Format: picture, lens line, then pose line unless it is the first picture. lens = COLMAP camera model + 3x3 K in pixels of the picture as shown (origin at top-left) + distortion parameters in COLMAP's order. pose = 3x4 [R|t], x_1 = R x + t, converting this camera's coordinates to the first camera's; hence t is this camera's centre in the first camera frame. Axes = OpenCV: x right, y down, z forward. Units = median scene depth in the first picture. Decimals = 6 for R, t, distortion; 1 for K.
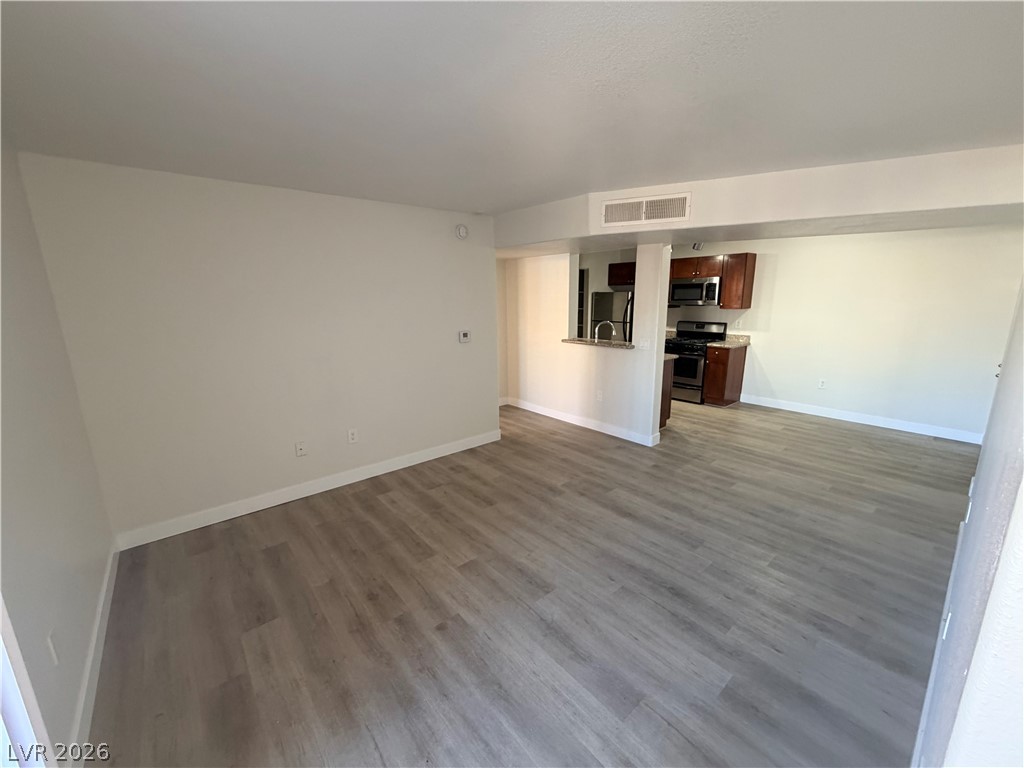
lens RADIAL K [[409.3, 0, 515.0], [0, 409.3, 386.9], [0, 0, 1]] dist [0.001744, -0.000223]
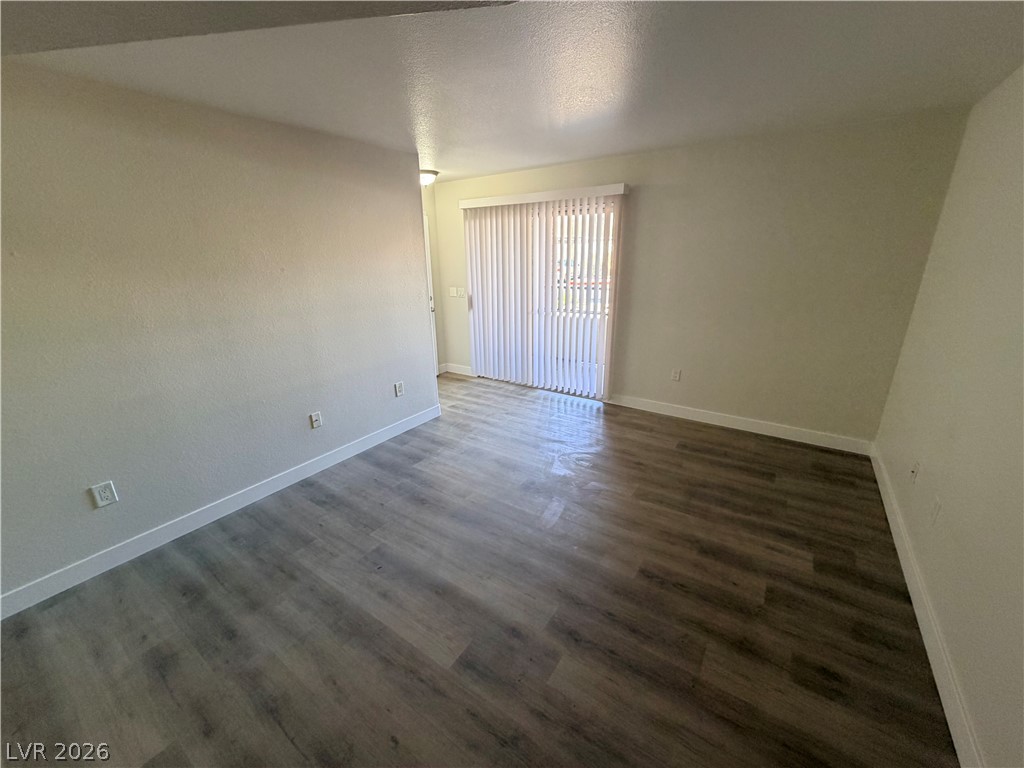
lens RADIAL K [[409.3, 0, 509.5], [0, 409.3, 382.8], [0, 0, 1]] dist [0.001744, -0.000223]
pose [[-0.966657, 0.104811, -0.233644, 0.241013], [-0.027878, 0.863908, 0.502878, -0.267547], [0.254554, 0.492624, -0.832180, 1.181937]]
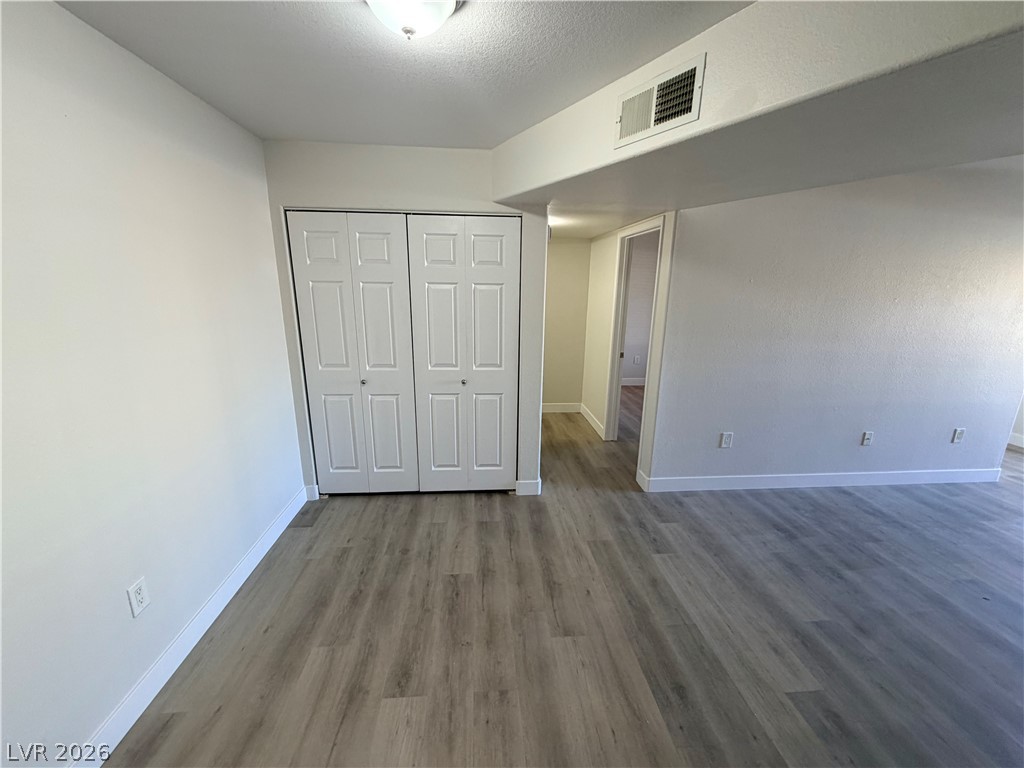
lens RADIAL K [[409.3, 0, 506.6], [0, 409.3, 380.2], [0, 0, 1]] dist [0.001744, -0.000223]
pose [[-0.808257, -0.138820, 0.572232, 0.581652], [0.123852, 0.909993, 0.395695, -0.338146], [-0.575658, 0.390695, -0.718314, 1.472492]]
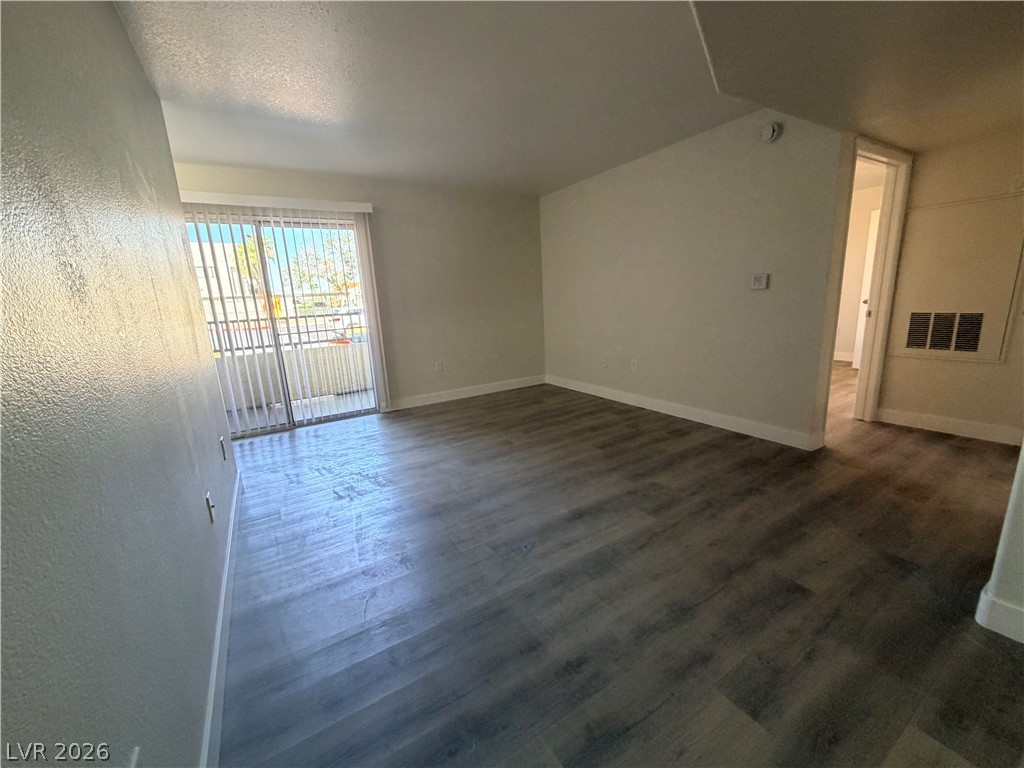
lens RADIAL K [[409.3, 0, 506.7], [0, 409.3, 383.5], [0, 0, 1]] dist [0.001744, -0.000223]
pose [[-0.163684, 0.224761, -0.960568, 0.795249], [-0.162820, 0.954192, 0.251014, -0.067359], [0.972984, 0.197487, -0.119591, 0.764589]]
